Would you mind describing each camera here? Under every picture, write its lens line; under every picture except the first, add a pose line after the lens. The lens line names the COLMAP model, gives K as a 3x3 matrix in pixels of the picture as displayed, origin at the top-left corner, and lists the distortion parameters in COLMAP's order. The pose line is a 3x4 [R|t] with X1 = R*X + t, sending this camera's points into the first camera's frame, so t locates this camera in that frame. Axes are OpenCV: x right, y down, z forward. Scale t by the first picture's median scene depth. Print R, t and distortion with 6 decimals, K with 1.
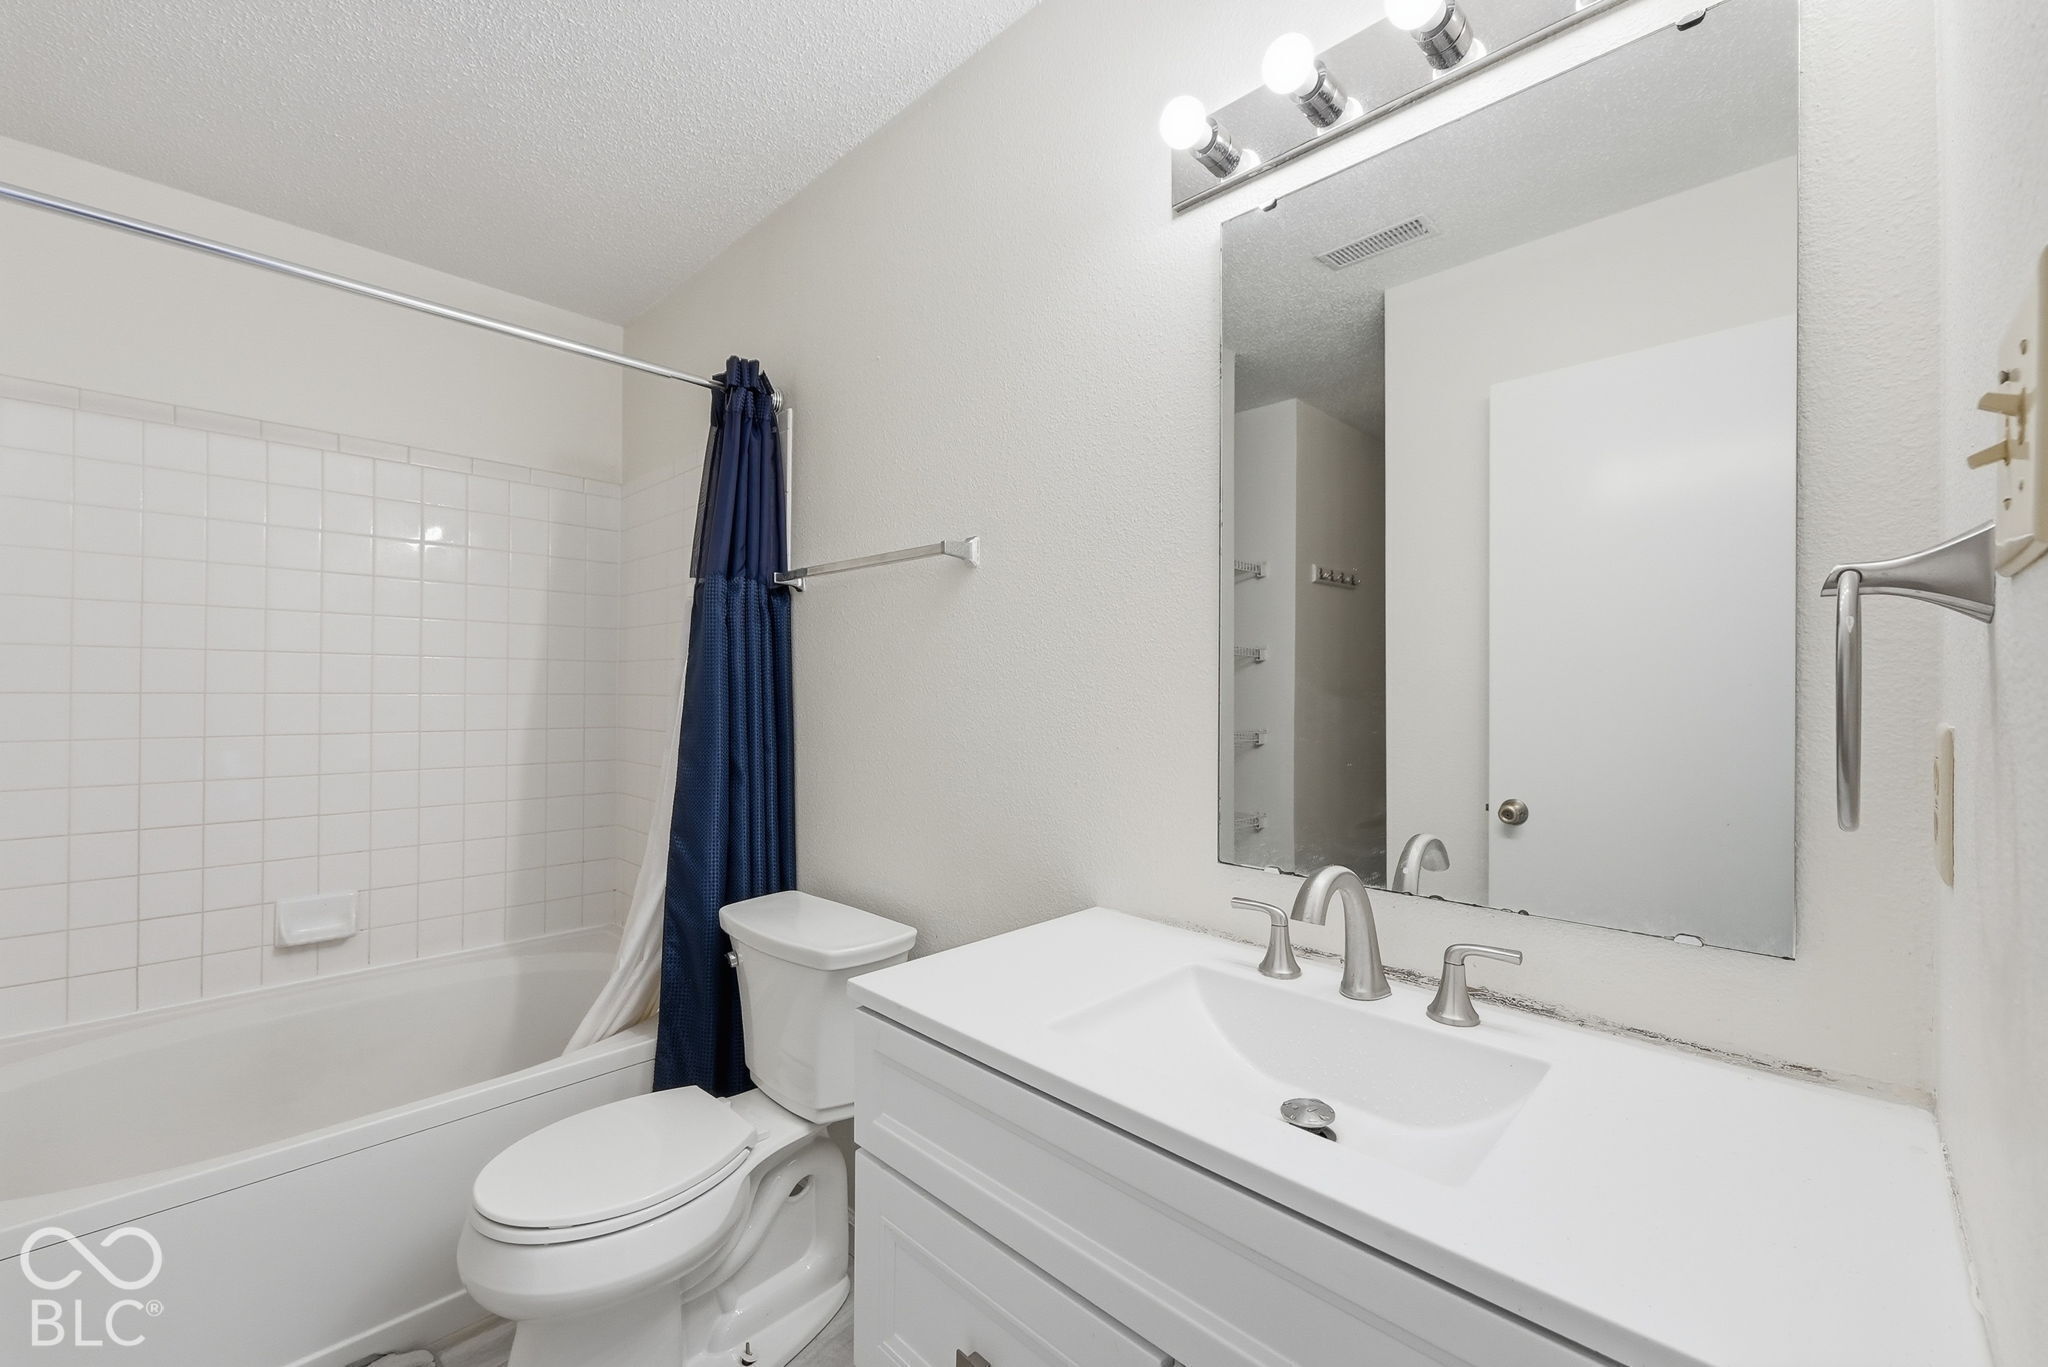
lens RADIAL K [[842.3, 0, 1045.6], [0, 842.3, 680.3], [0, 0, 1]] dist [-0.000410, 0.000161]
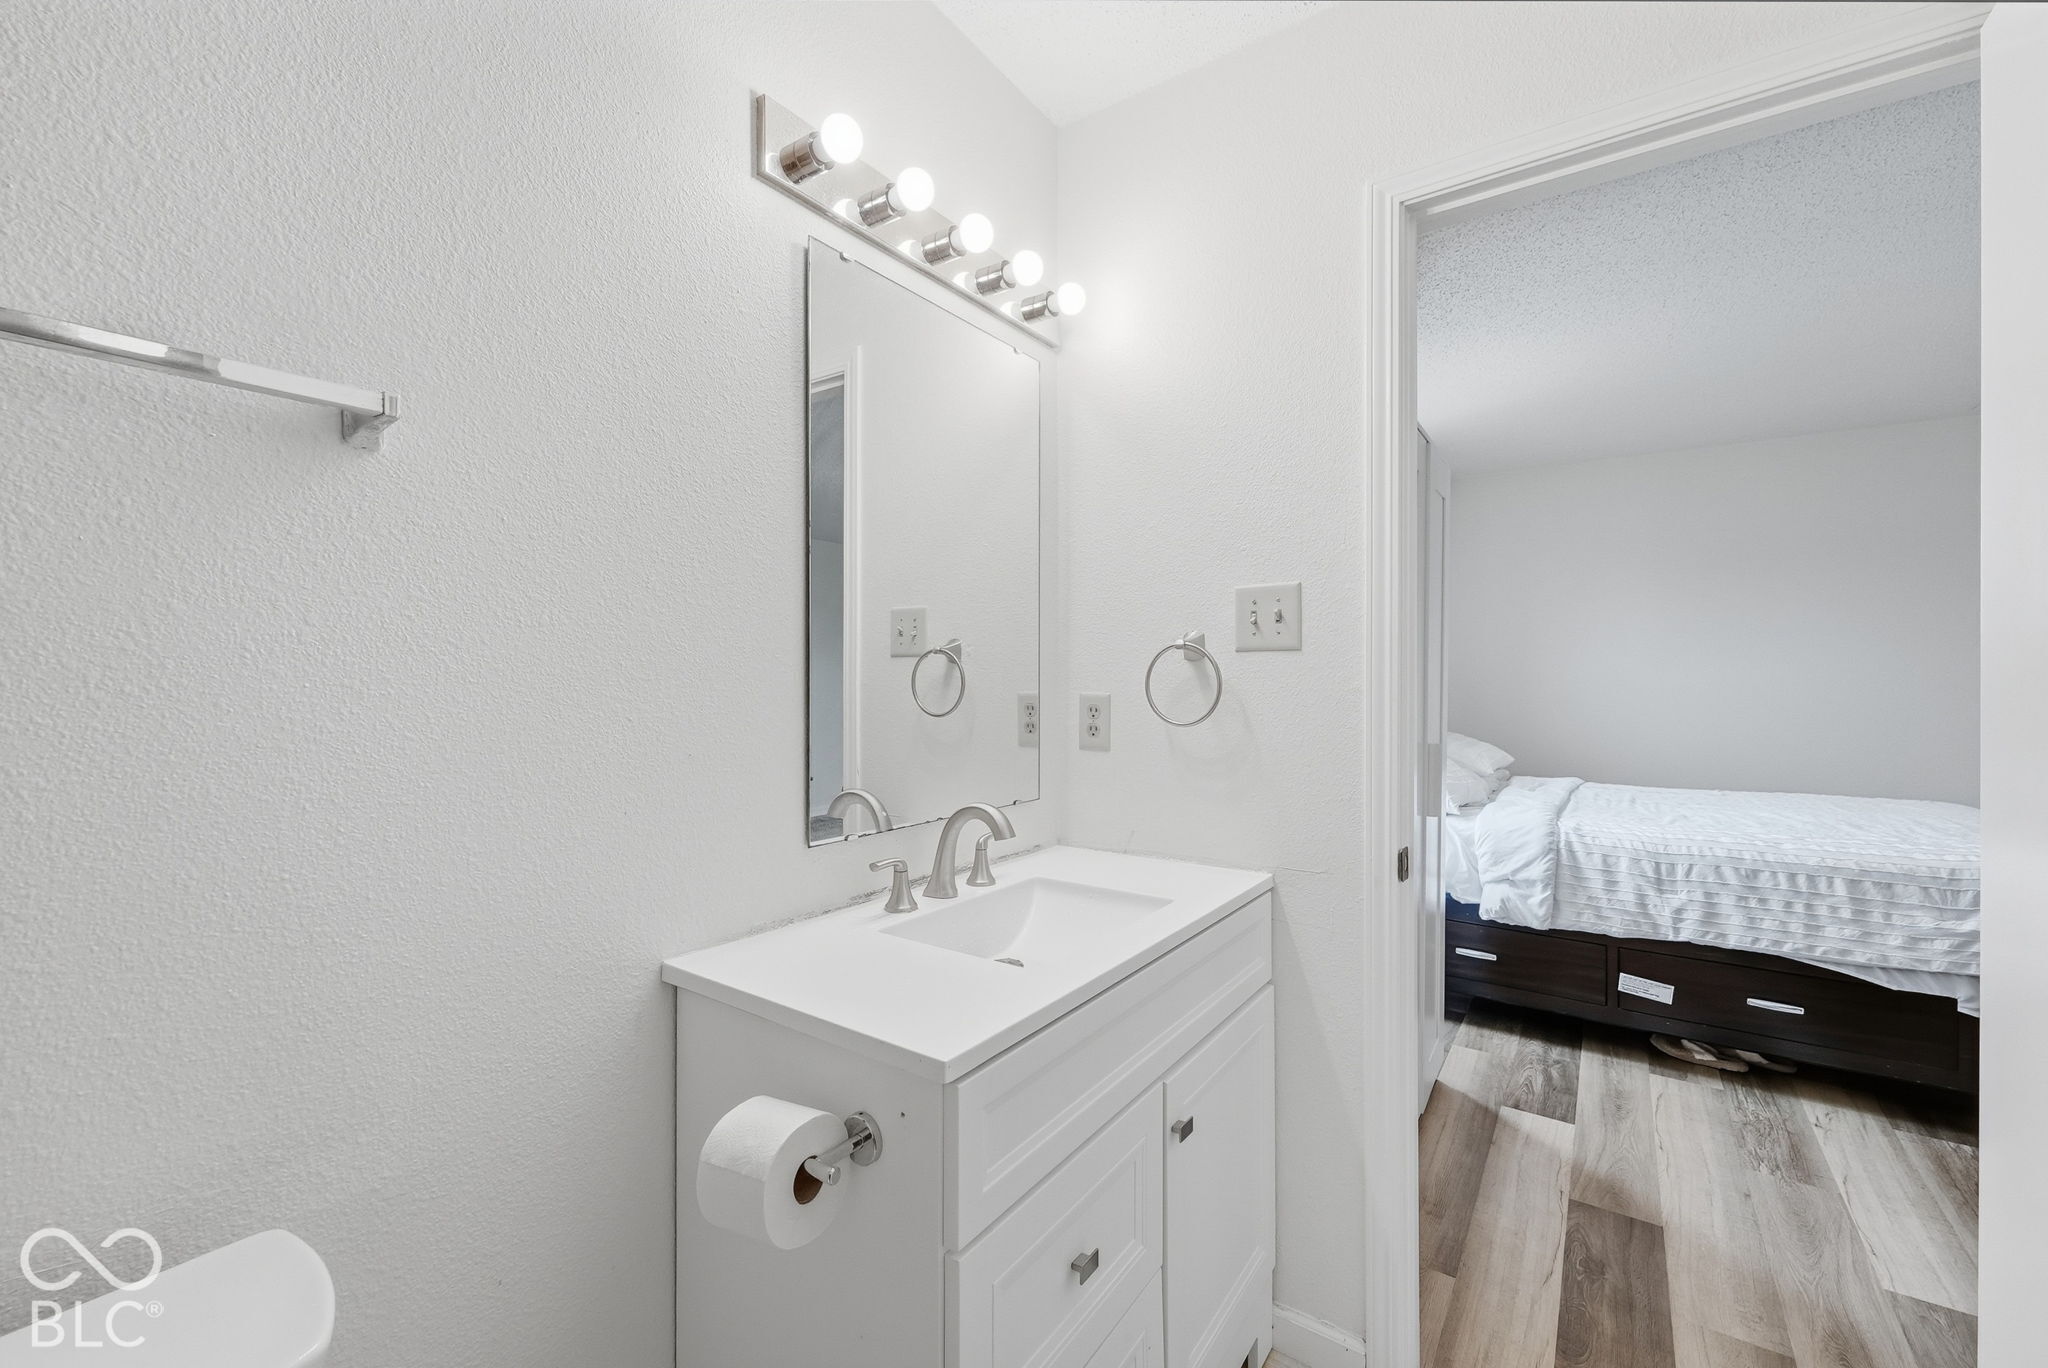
lens RADIAL K [[807.1, 0, 1024.0], [0, 807.1, 684.0], [0, 0, 1]] dist [-0.000173, -0.000044]
pose [[-0.143428, 0.000042, 0.989661, -0.908103], [-0.004079, 0.999991, -0.000634, 0.015215], [-0.989652, -0.004128, -0.143426, 0.975317]]
